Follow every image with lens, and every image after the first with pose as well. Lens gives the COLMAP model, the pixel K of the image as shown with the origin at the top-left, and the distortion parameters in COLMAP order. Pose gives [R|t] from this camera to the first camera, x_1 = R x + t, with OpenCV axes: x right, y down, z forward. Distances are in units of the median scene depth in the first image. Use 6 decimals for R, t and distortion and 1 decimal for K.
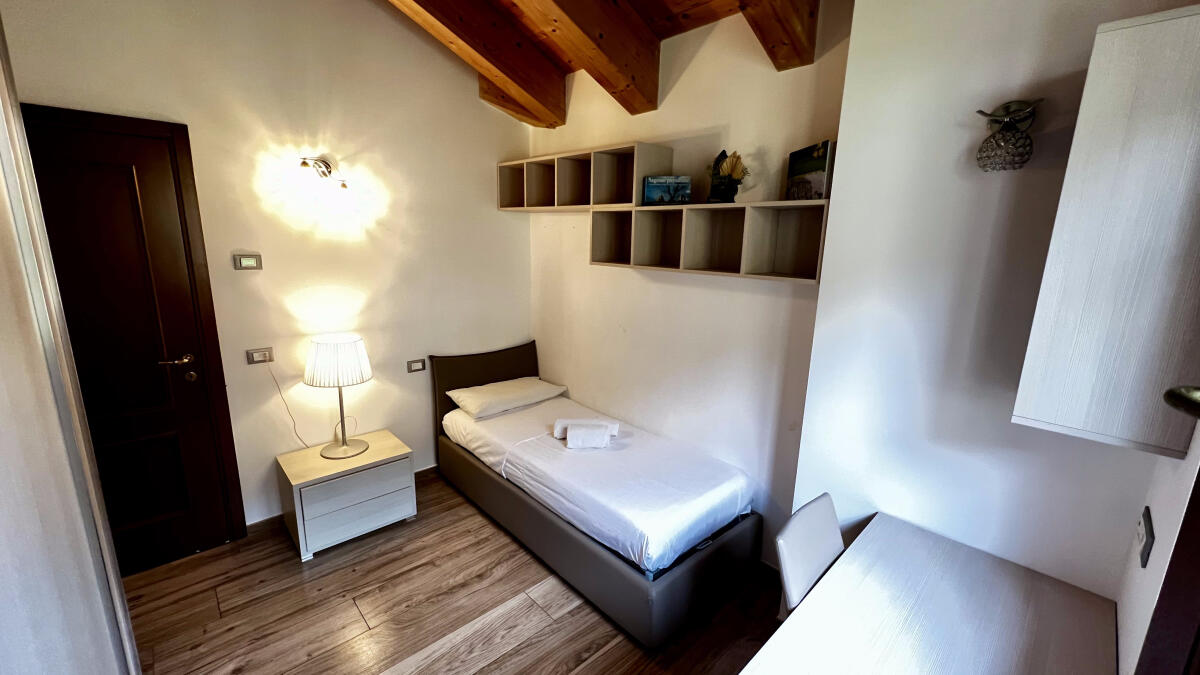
lens RADIAL K [[480.1, 0, 597.0], [0, 480.1, 338.9], [0, 0, 1]] dist [-0.000340, -0.000037]
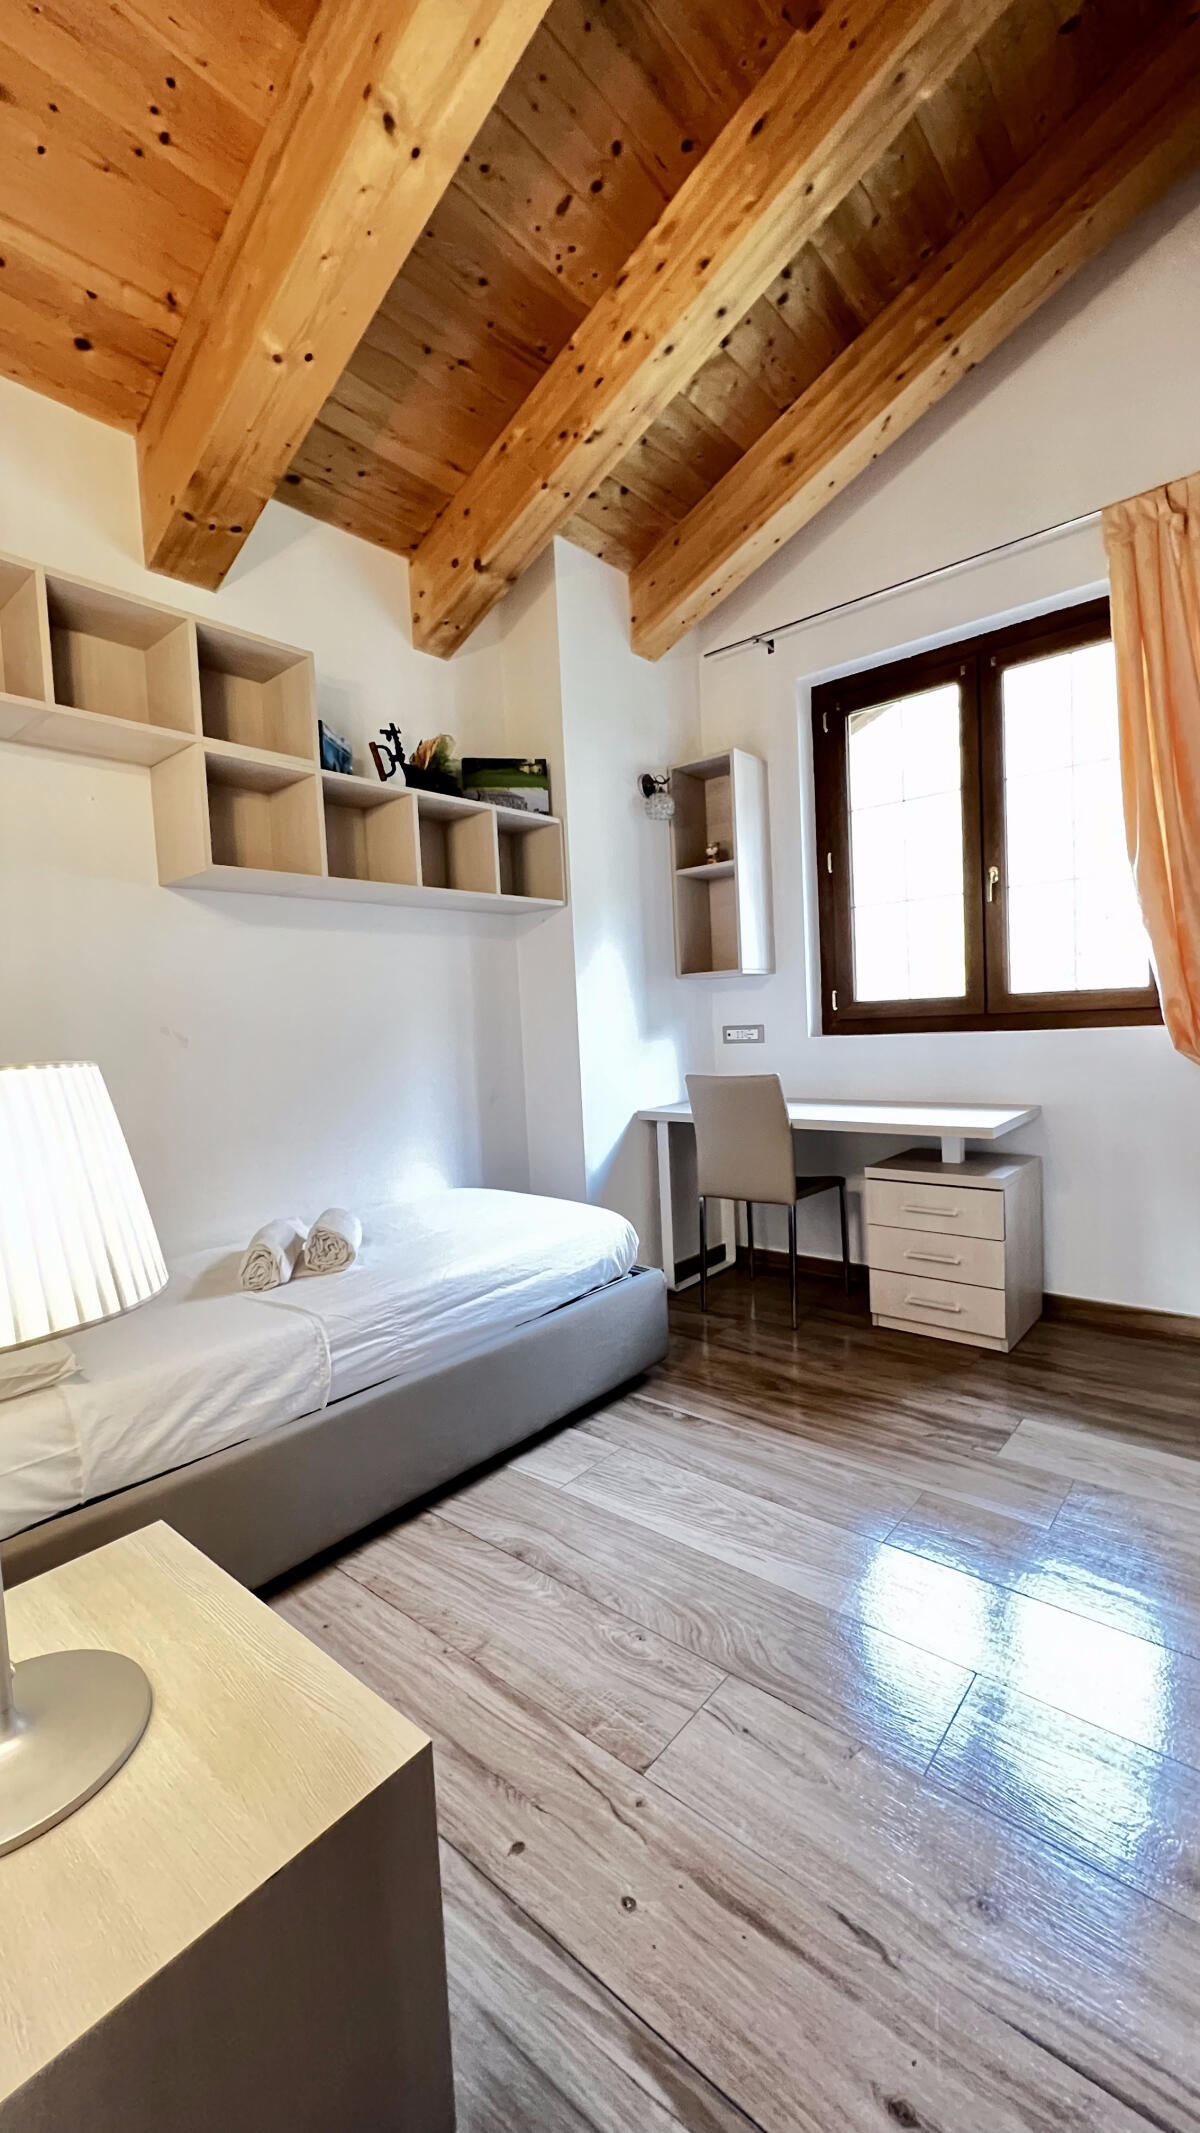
lens RADIAL K [[860.0, 0, 592.9], [0, 860.0, 1061.6], [0, 0, 1]] dist [-0.003754, 0.001441]
pose [[-0.107857, -0.076881, 0.991189, -0.976405], [0.251897, 0.962358, 0.102055, 0.021504], [-0.961725, 0.260685, -0.084431, 0.906048]]
